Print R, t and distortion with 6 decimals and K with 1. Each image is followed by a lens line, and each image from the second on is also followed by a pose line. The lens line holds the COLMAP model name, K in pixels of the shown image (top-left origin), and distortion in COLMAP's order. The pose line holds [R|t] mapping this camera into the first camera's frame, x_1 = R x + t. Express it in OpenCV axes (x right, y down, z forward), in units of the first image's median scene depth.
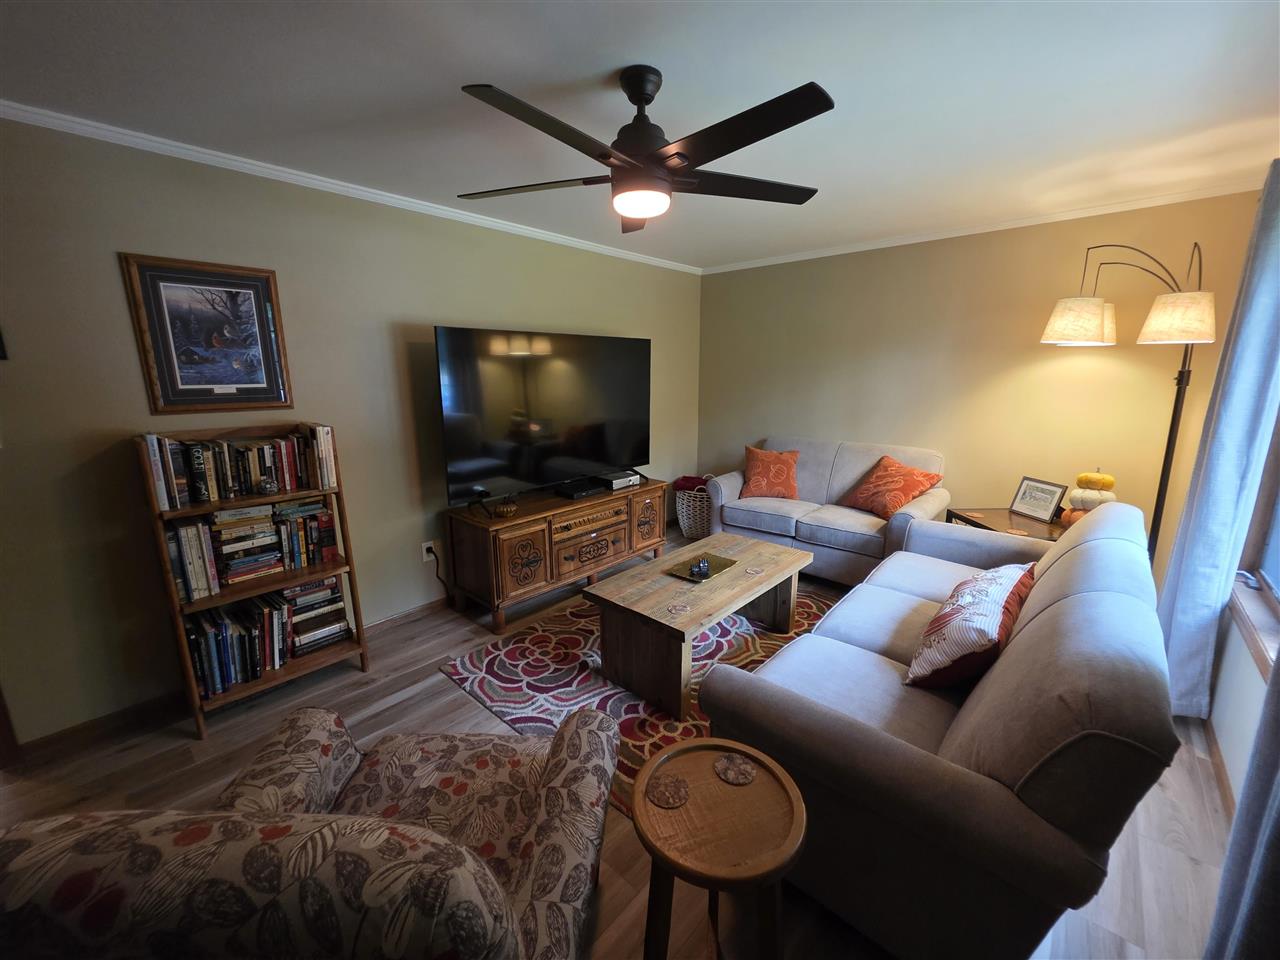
lens RADIAL K [[512.5, 0, 637.2], [0, 512.5, 480.6], [0, 0, 1]] dist [0.002392, -0.000030]
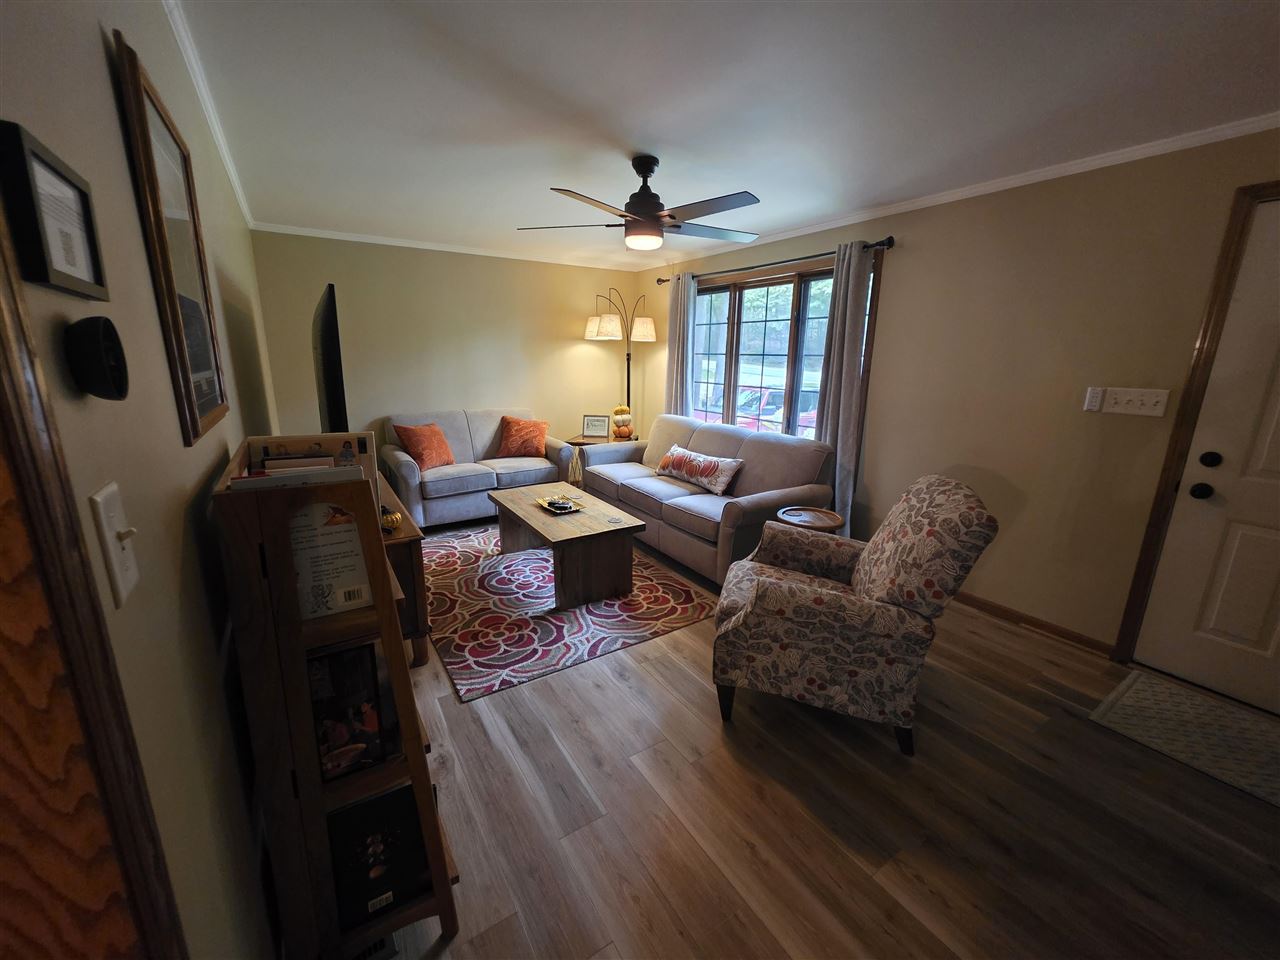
lens RADIAL K [[512.5, 0, 632.9], [0, 512.5, 463.7], [0, 0, 1]] dist [0.002392, -0.000030]
pose [[0.270905, -0.203028, 0.940952, -1.067986], [0.195391, 0.968753, 0.152773, -0.099344], [-0.942567, 0.142466, 0.302110, 0.430203]]
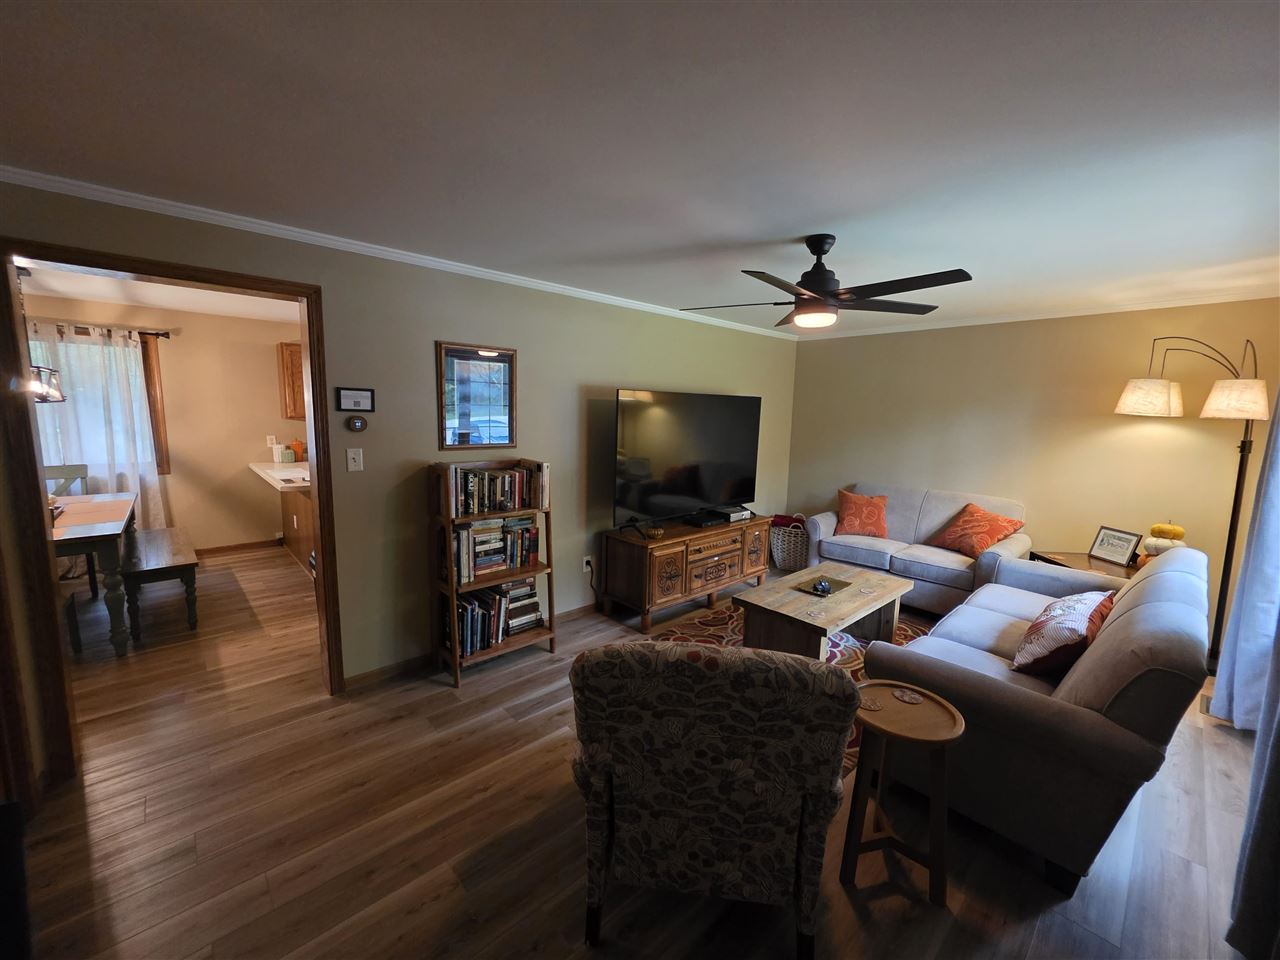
lens RADIAL K [[512.5, 0, 636.6], [0, 512.5, 481.0], [0, 0, 1]] dist [0.002392, -0.000030]
pose [[0.995386, 0.038610, -0.087841, -0.231129], [-0.045159, 0.996247, -0.073837, 0.029831], [0.084660, 0.077463, 0.993394, -0.297102]]
